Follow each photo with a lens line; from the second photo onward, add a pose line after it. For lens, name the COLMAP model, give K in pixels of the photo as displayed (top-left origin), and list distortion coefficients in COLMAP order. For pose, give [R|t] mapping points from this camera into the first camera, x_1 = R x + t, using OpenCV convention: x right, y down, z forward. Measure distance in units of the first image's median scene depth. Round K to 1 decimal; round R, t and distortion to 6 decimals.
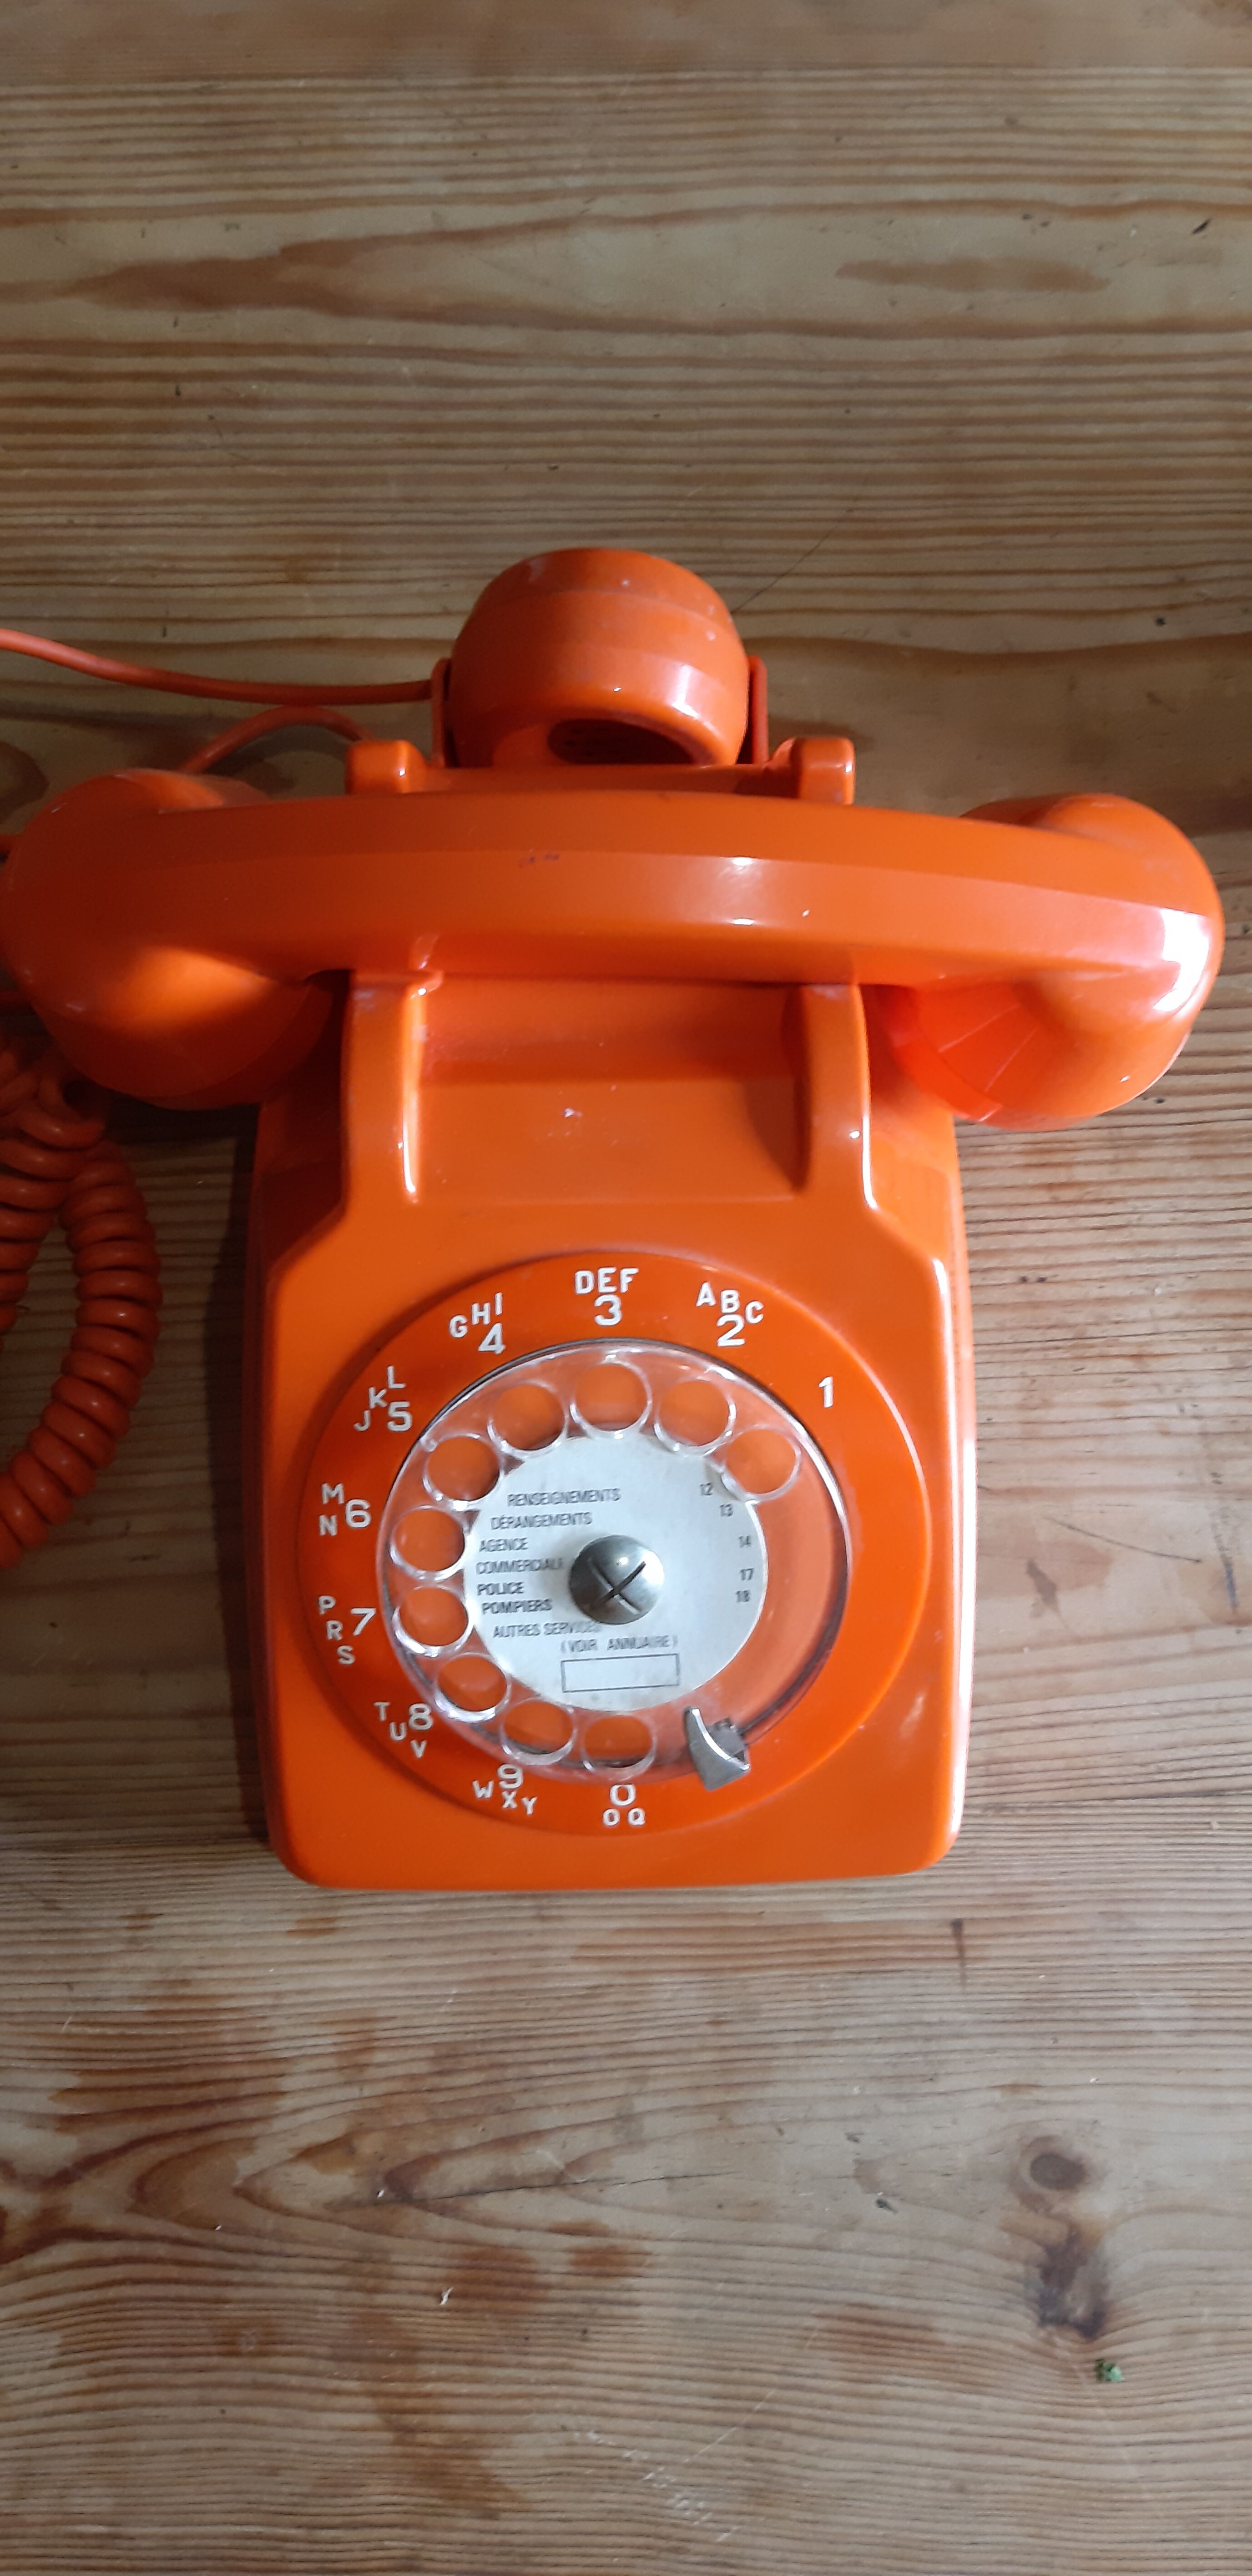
lens RADIAL K [[2087.9, 0, 655.6], [0, 2087.9, 1299.5], [0, 0, 1]] dist [0.060318, -0.148078]
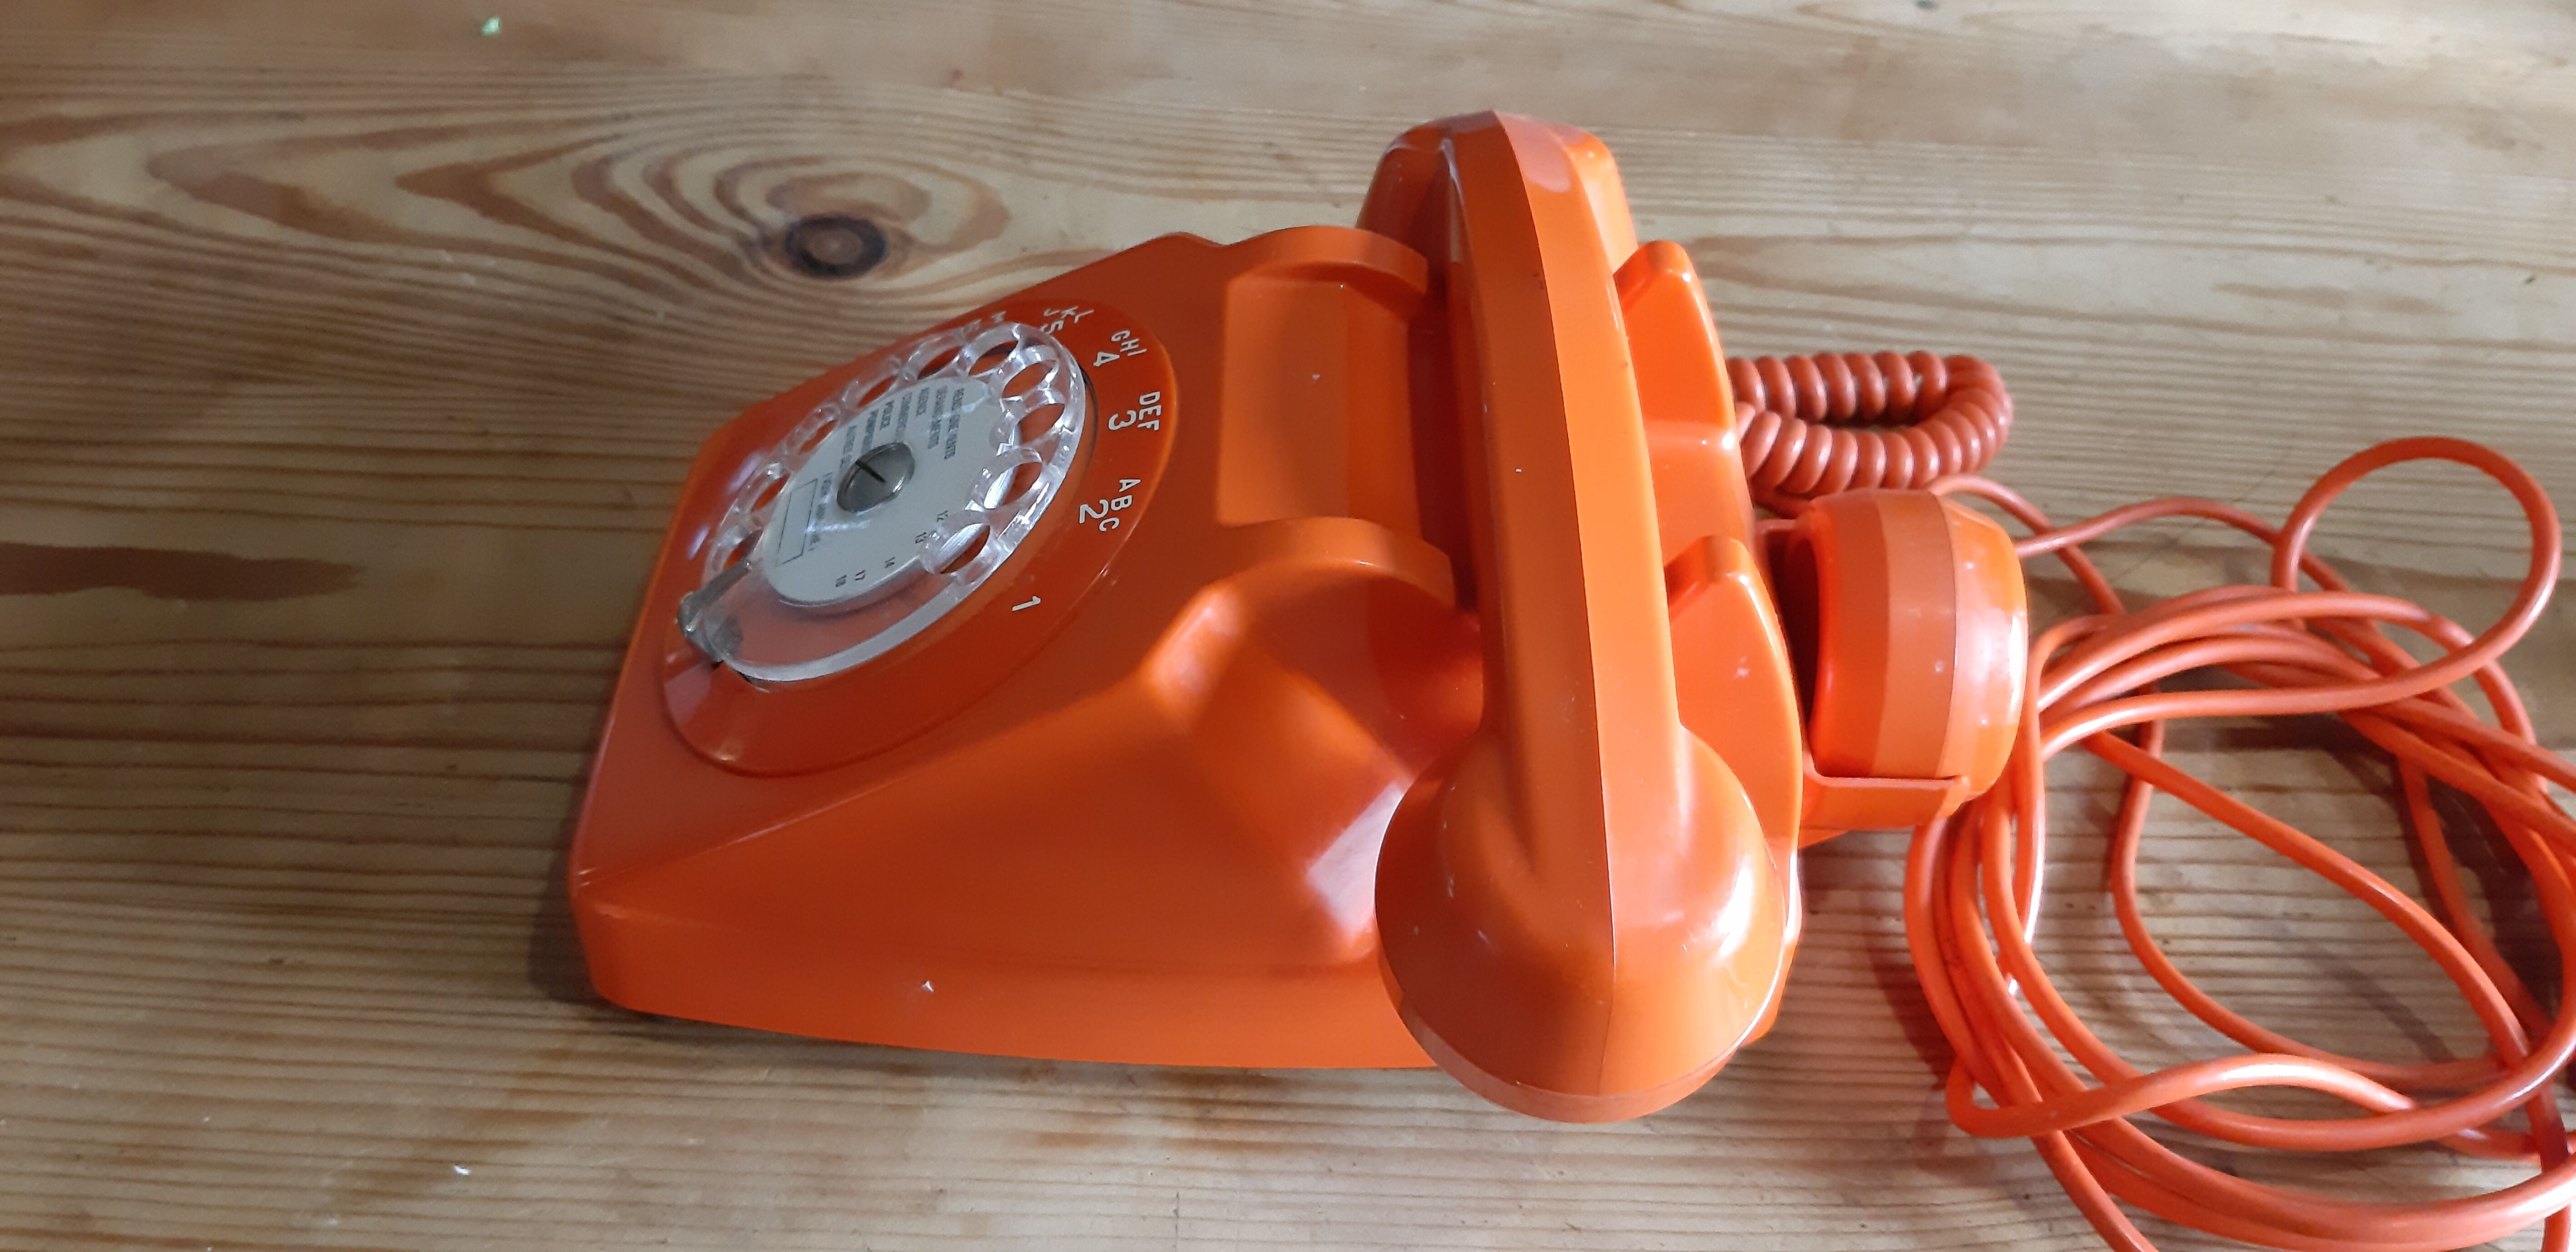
lens RADIAL K [[2087.9, 0, 1261.3], [0, 2087.9, 594.3], [0, 0, 1]] dist [0.060318, -0.148078]
pose [[0.997490, 0.065188, -0.027629, -0.444416], [-0.070308, 0.865997, -0.495081, 0.268367], [-0.008347, 0.495781, 0.868407, 0.174312]]
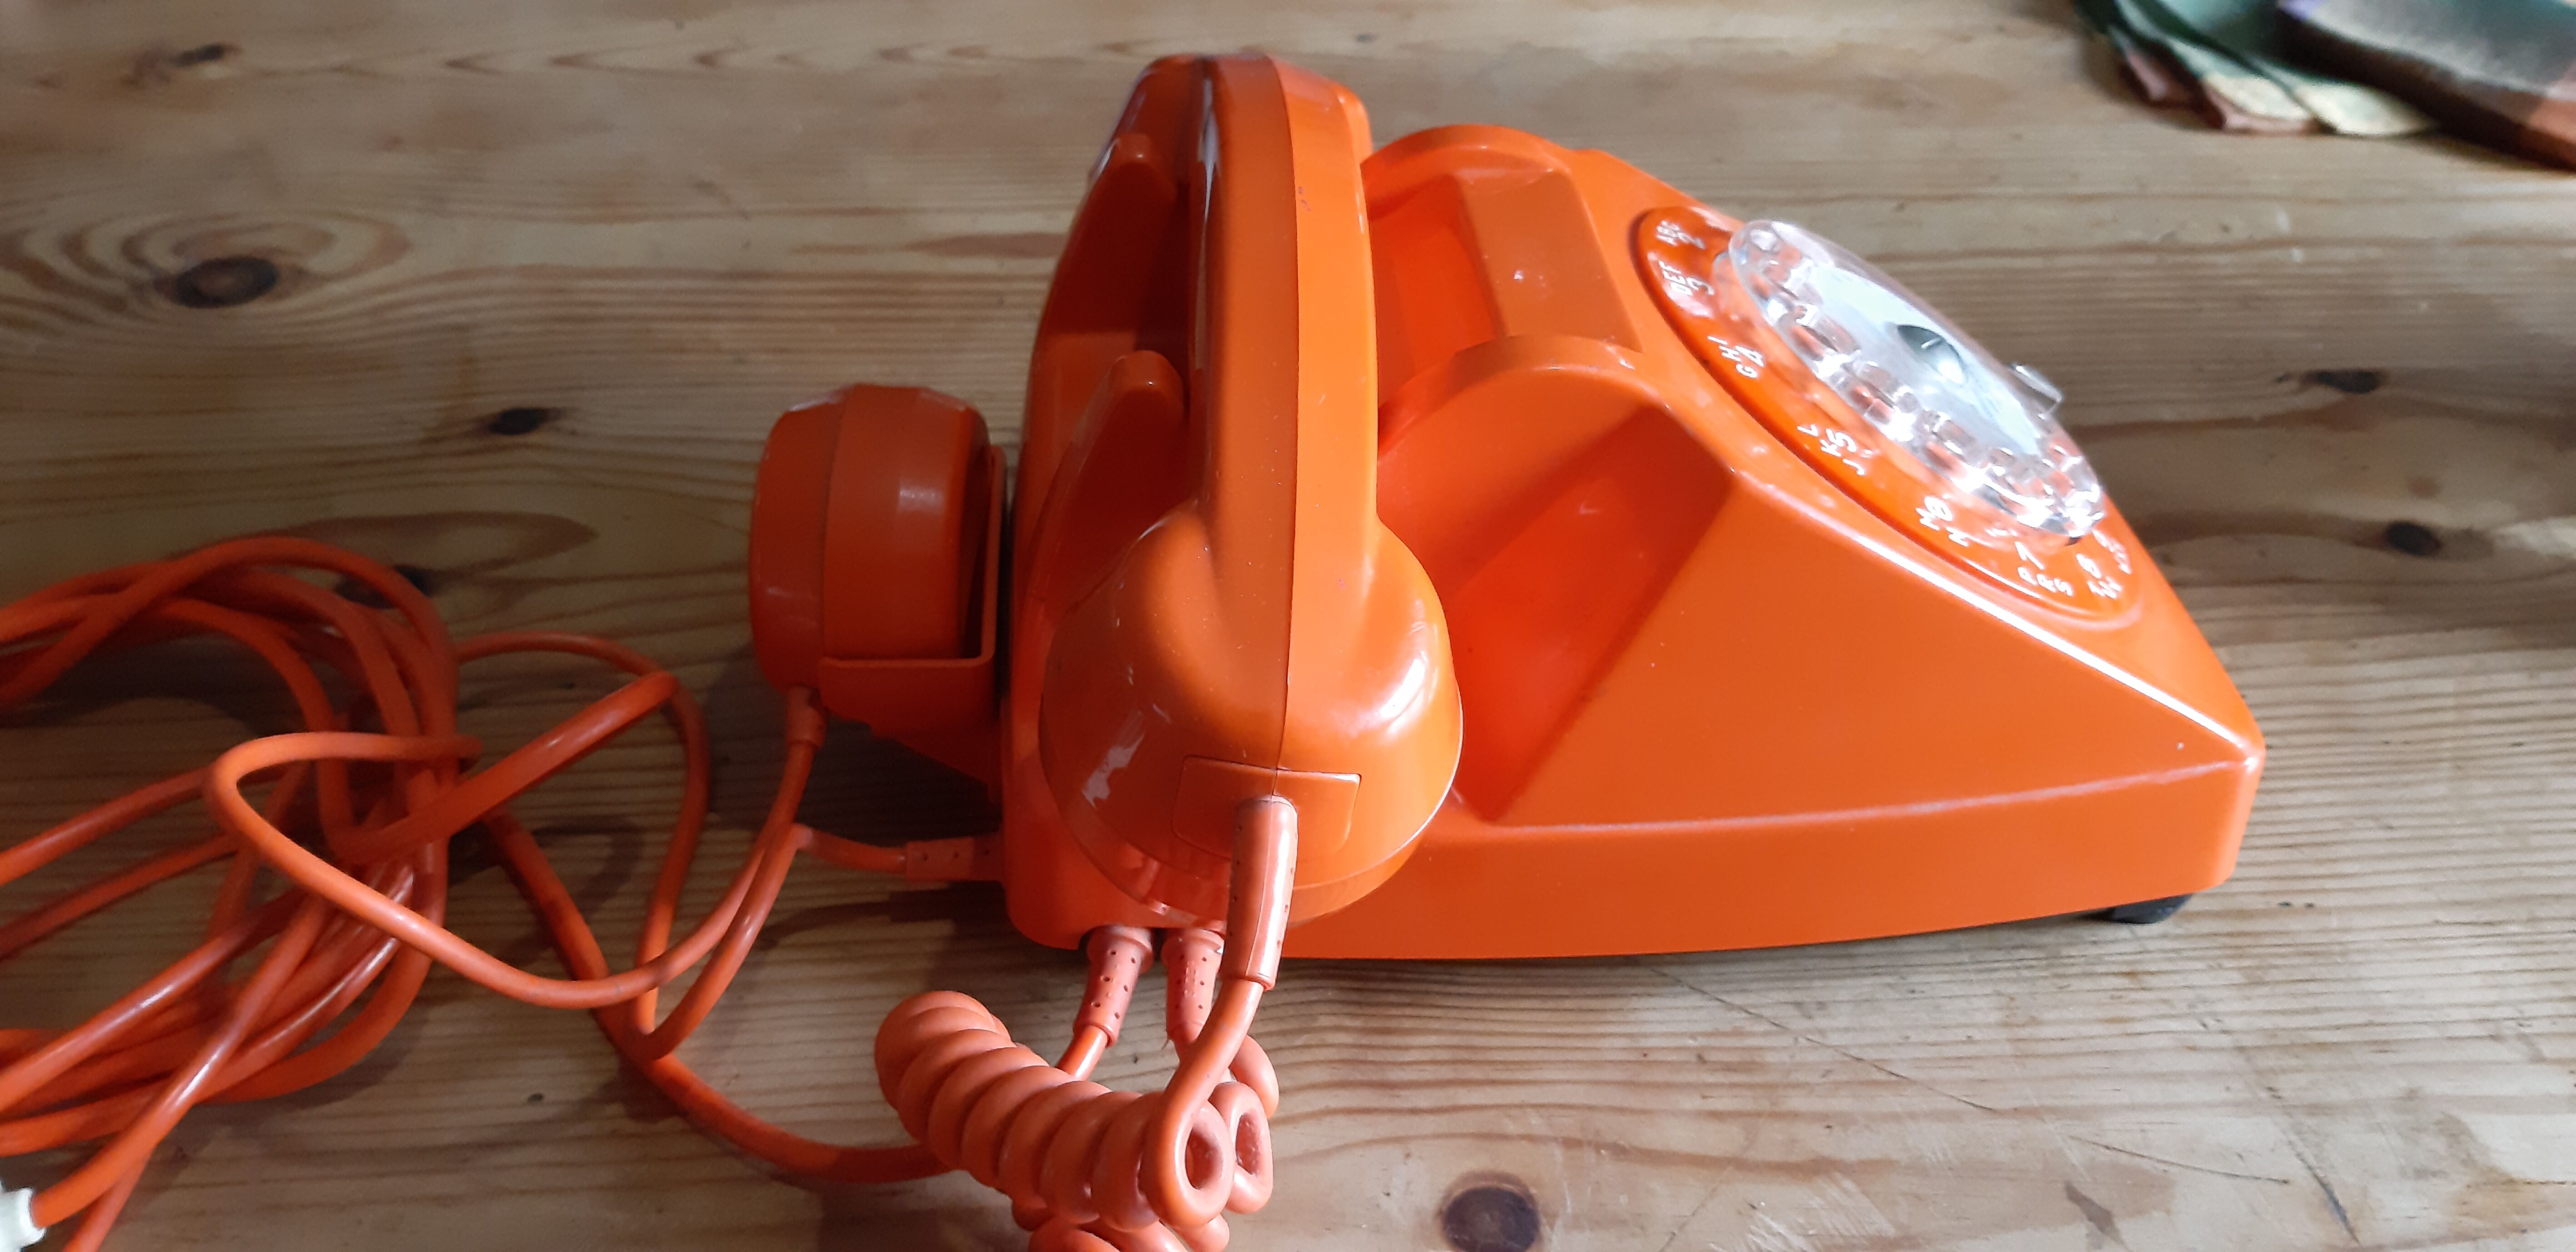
lens RADIAL K [[2087.9, 0, 1280.8], [0, 2087.9, 588.1], [0, 0, 1]] dist [0.060318, -0.148078]
pose [[0.999794, -0.018929, 0.007345, -0.110027], [0.019414, 0.785270, -0.618849, 0.437160], [0.005946, 0.618864, 0.785476, 0.283174]]
